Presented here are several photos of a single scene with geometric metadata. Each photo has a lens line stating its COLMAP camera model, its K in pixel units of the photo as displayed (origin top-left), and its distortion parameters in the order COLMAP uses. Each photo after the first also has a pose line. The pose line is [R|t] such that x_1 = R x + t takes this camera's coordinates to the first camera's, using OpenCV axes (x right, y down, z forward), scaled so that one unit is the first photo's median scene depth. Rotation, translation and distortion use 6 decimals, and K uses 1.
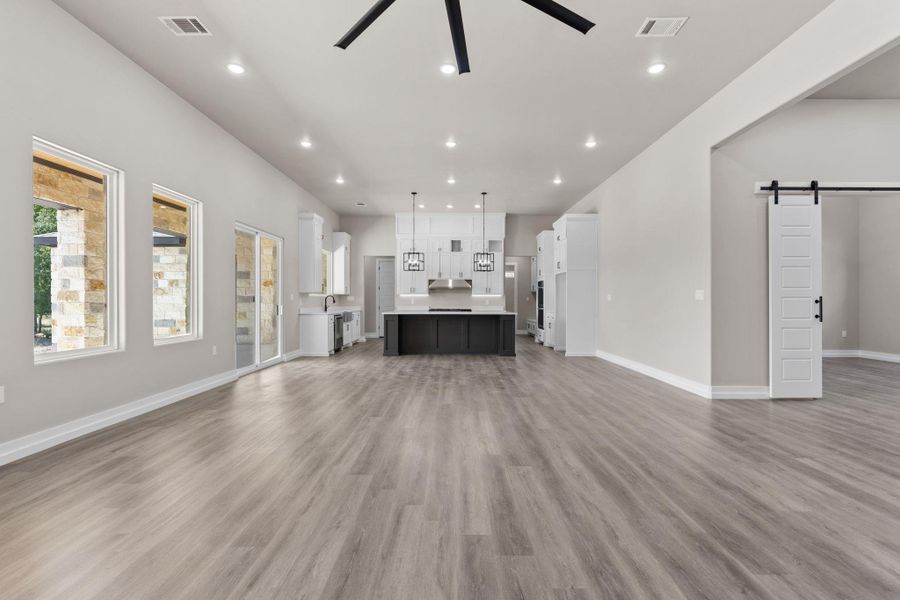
lens RADIAL K [[414.5, 0, 450.0], [0, 414.5, 300.0], [0, 0, 1]] dist [0.000076, -0.000002]
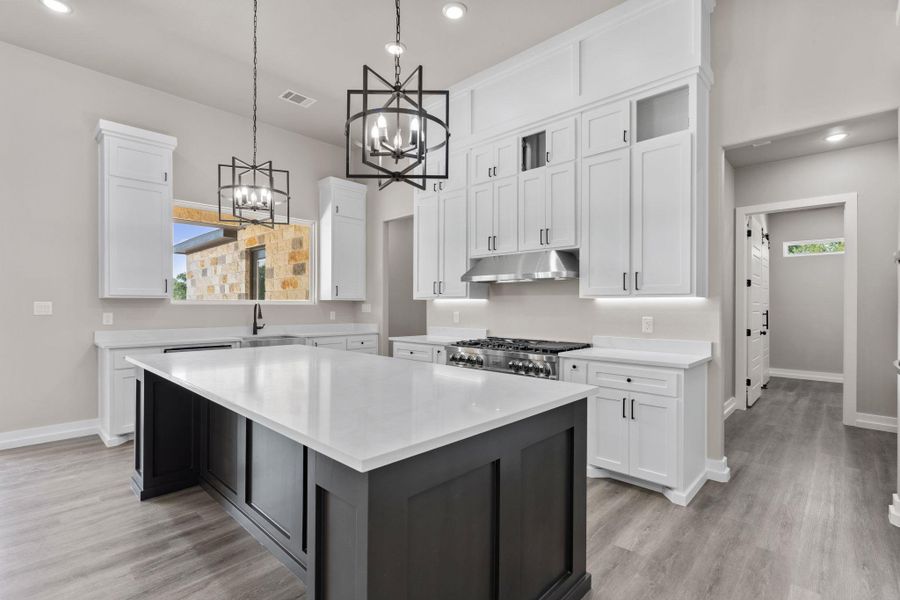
lens RADIAL K [[421.2, 0, 450.0], [0, 421.2, 300.0], [0, 0, 1]] dist [0.000640, -0.000015]
pose [[0.727364, -0.008314, -0.686201, 0.196331], [-0.000062, 0.999926, -0.012180, -0.007487], [0.686252, 0.008901, 0.727310, 0.711402]]
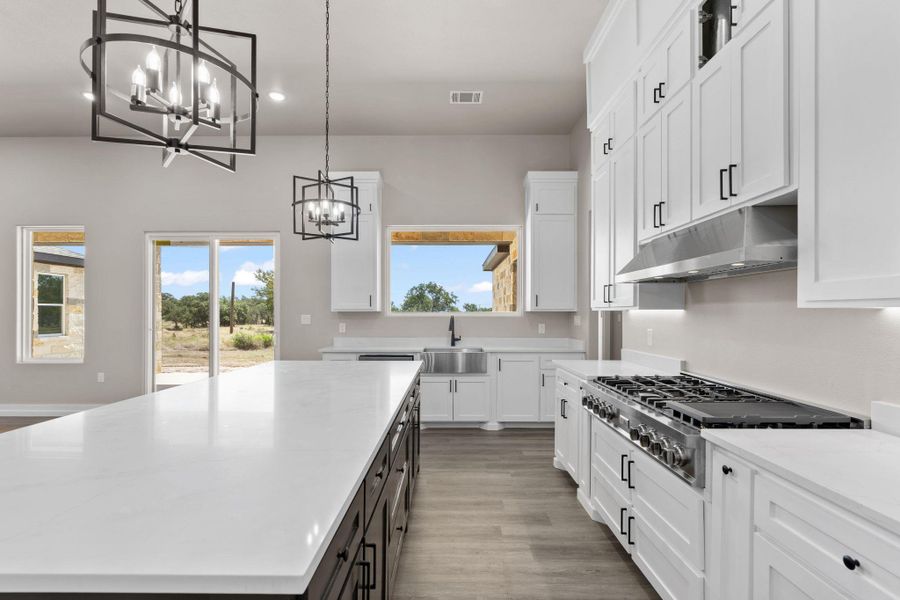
lens RADIAL K [[408.8, 0, 452.0], [0, 408.8, 310.9], [0, 0, 1]] dist [-0.015004, -0.000169]
pose [[0.004824, -0.006387, -0.999968, 0.177834], [0.002025, 0.999978, -0.006378, -0.011270], [0.999986, -0.001994, 0.004837, 0.894203]]
